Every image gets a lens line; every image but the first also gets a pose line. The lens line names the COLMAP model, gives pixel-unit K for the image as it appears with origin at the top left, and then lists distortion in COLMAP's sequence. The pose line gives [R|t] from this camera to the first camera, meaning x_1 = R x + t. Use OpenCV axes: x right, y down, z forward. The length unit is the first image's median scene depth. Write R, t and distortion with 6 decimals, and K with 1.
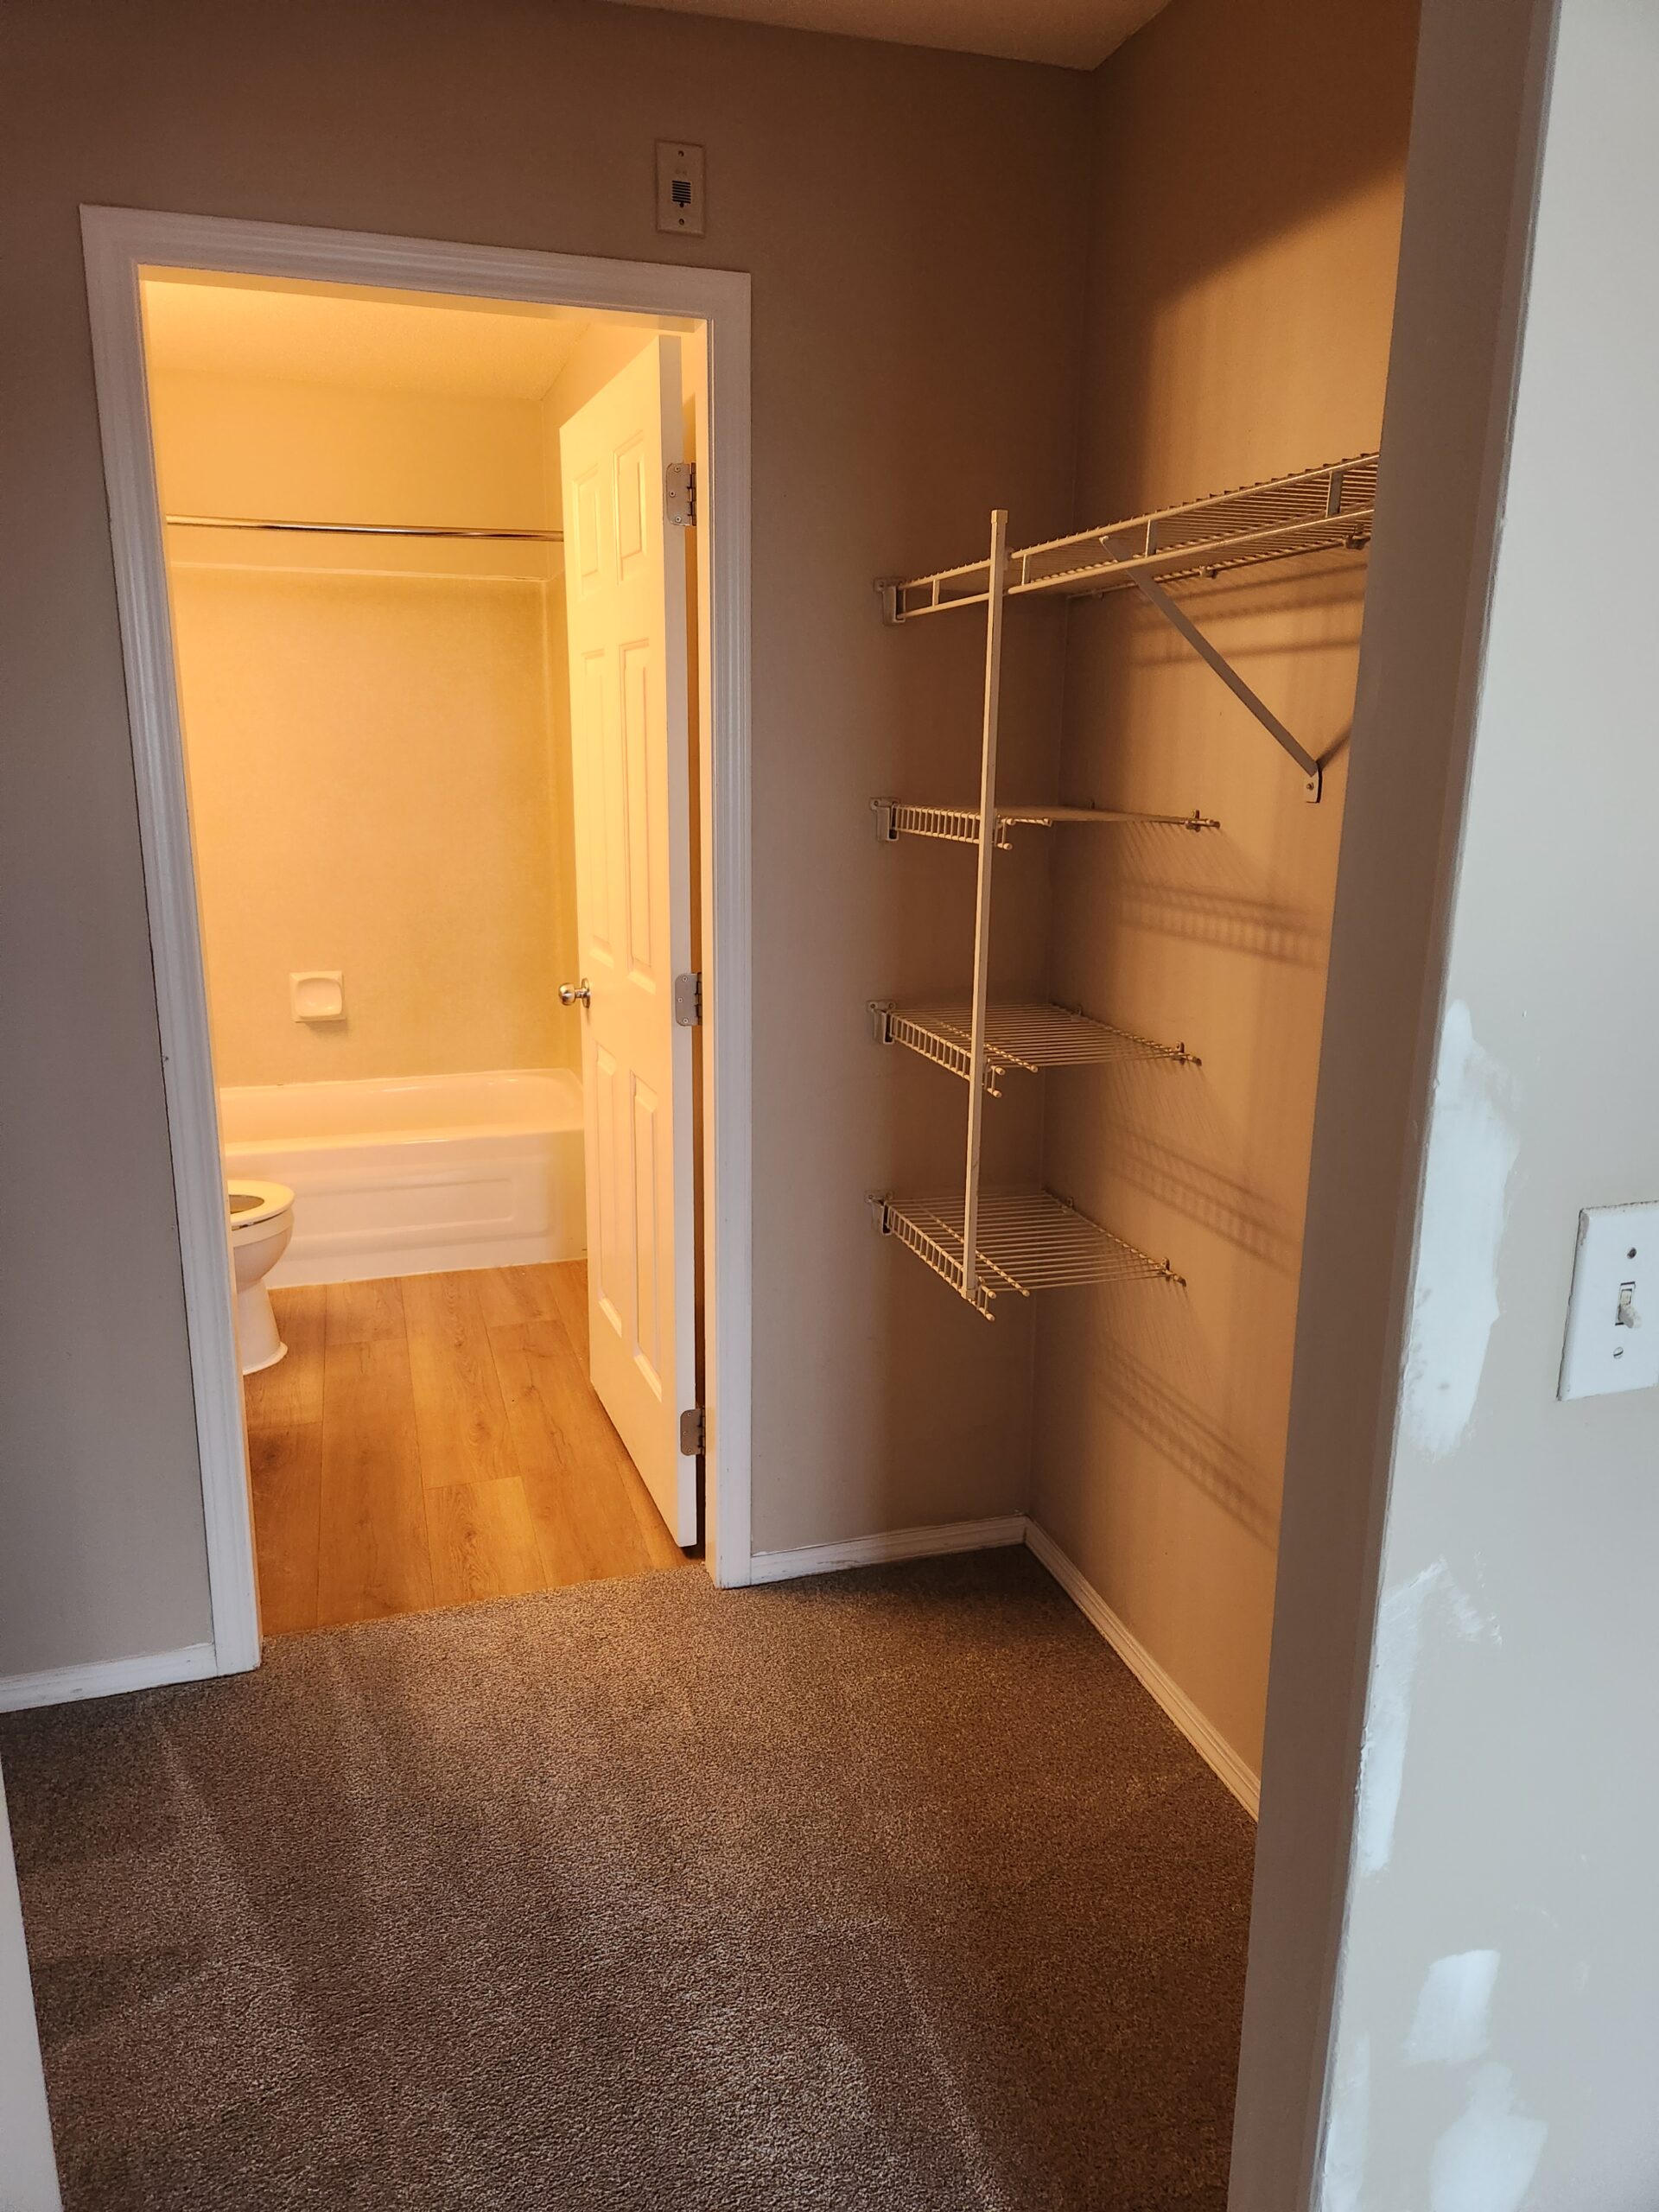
lens RADIAL K [[1471.2, 0, 830.2], [0, 1471.2, 1111.6], [0, 0, 1]] dist [0.027484, -0.017994]
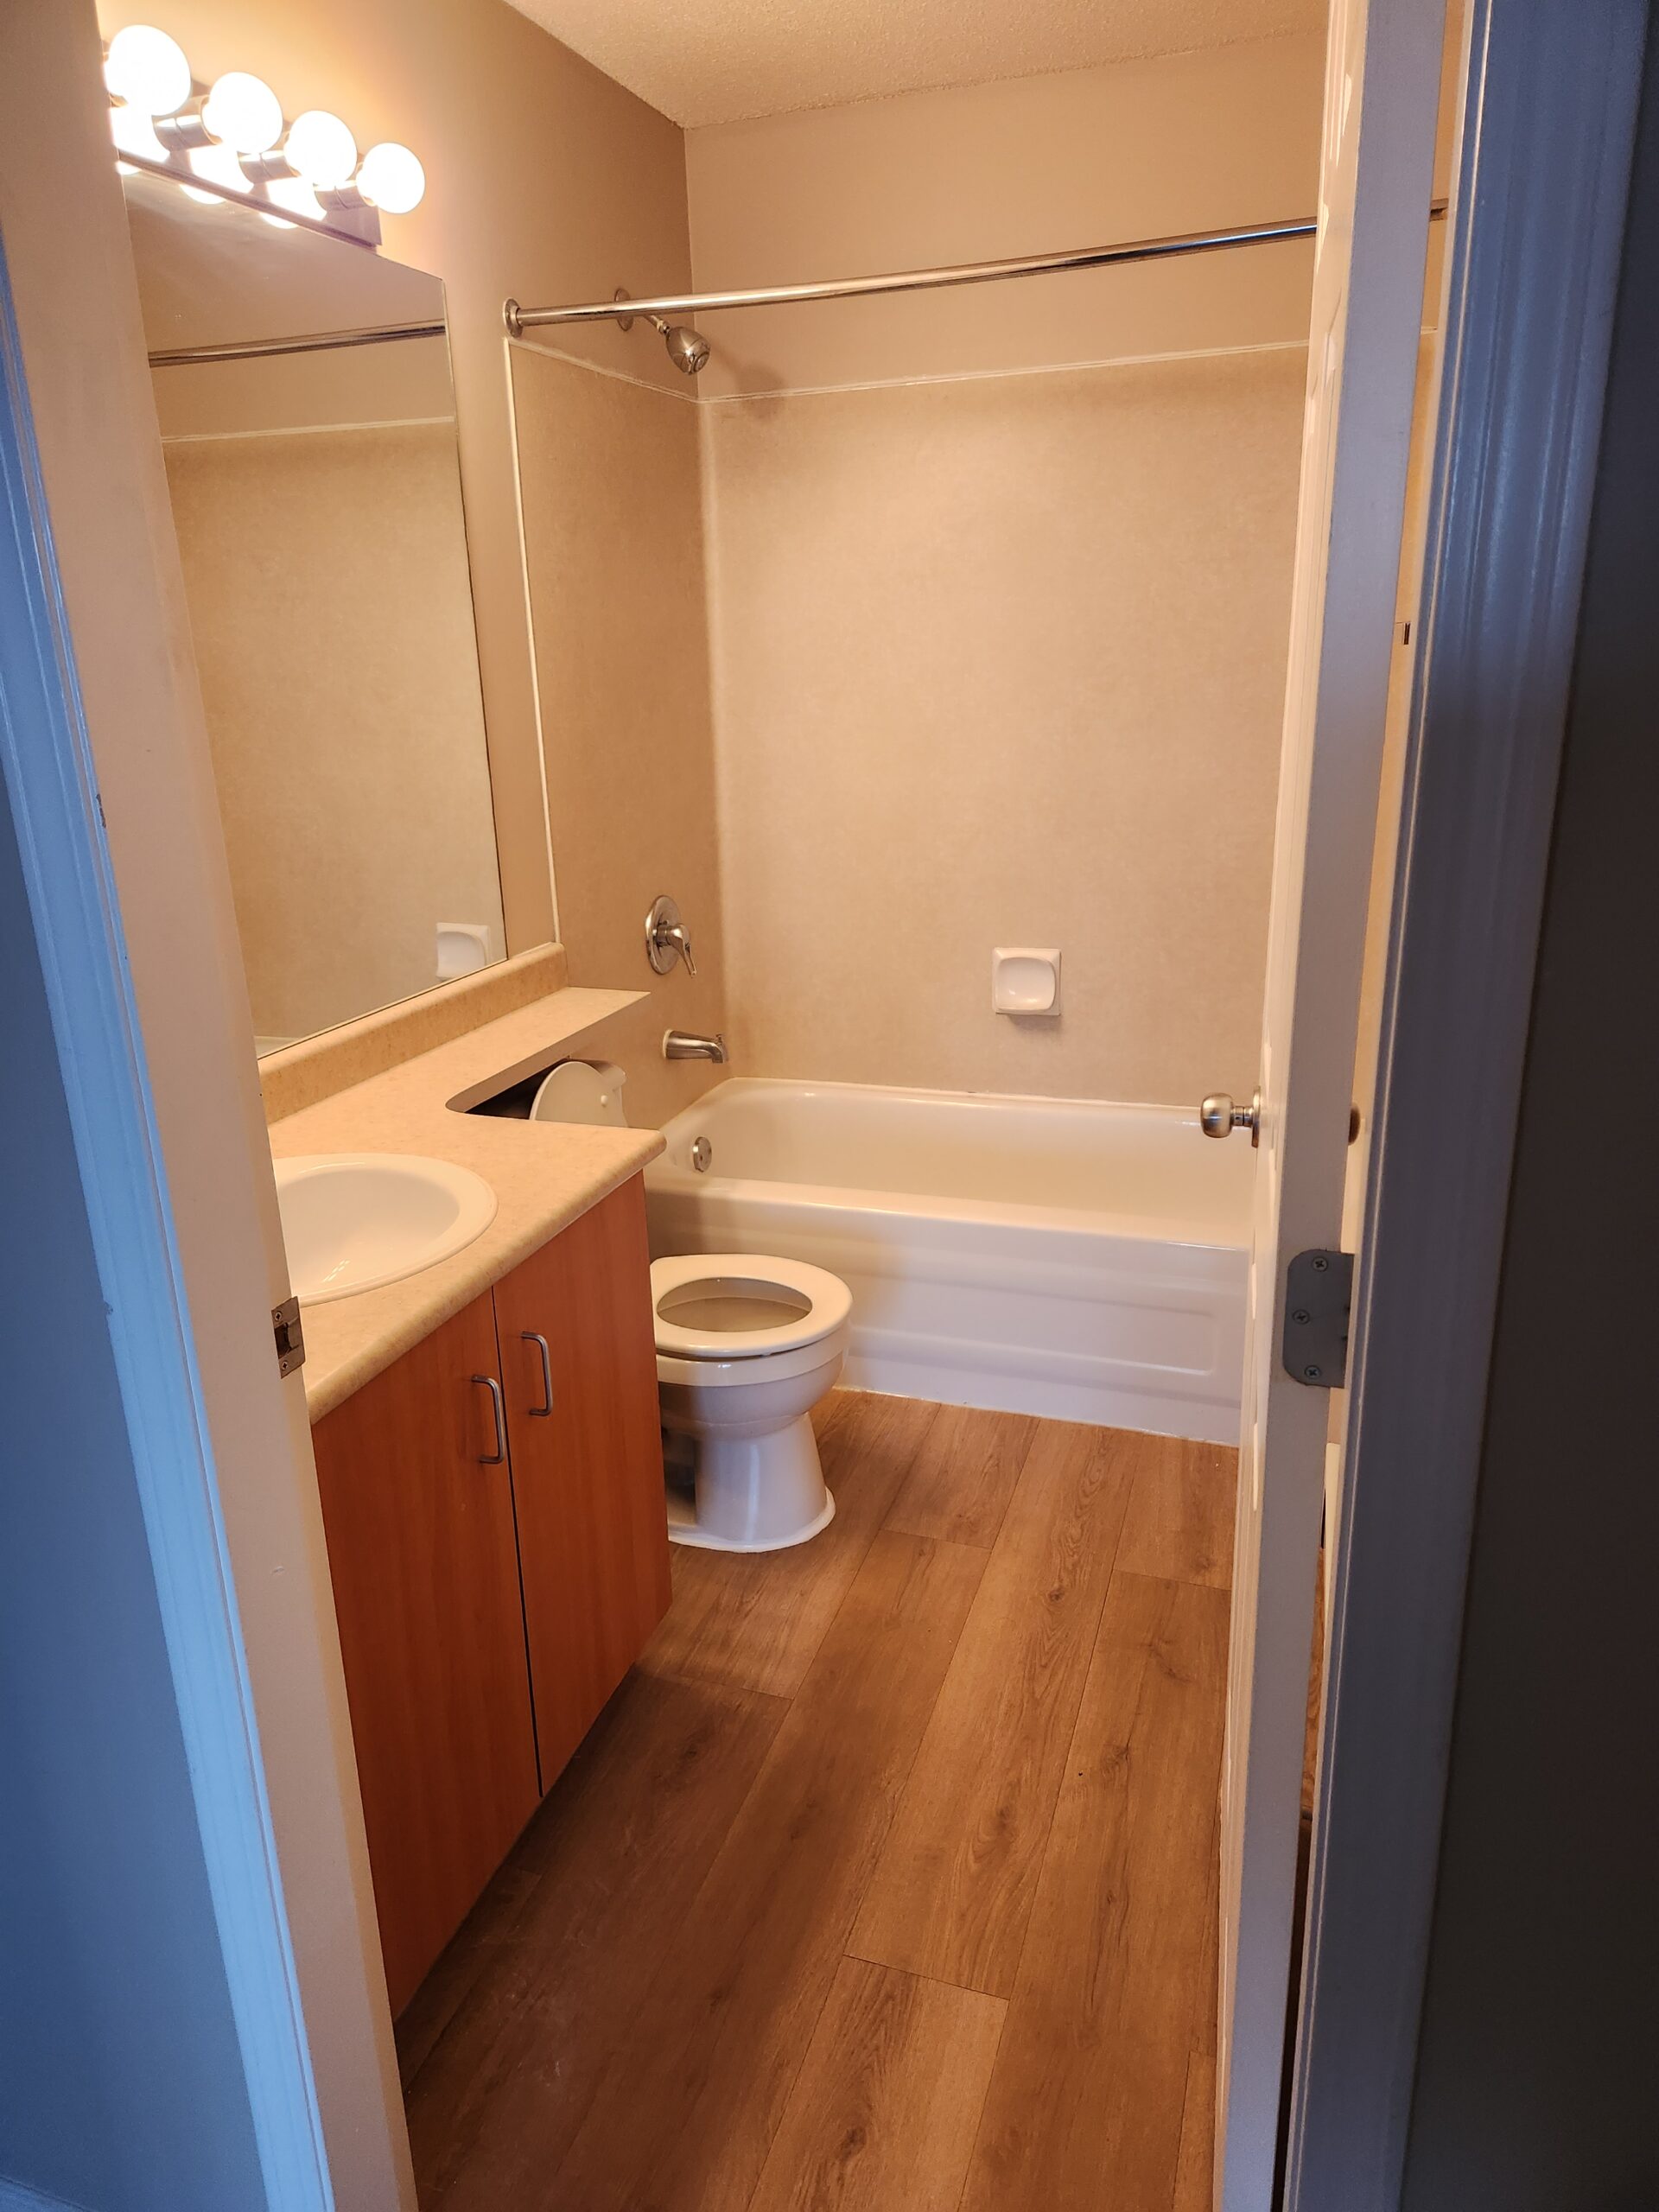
lens RADIAL K [[1471.2, 0, 811.4], [0, 1471.2, 1098.8], [0, 0, 1]] dist [0.027484, -0.017994]
pose [[0.802165, 0.140910, -0.580238, -0.002177], [-0.106432, 0.989936, 0.093264, -0.096218], [0.587540, -0.013057, 0.809090, 0.434272]]
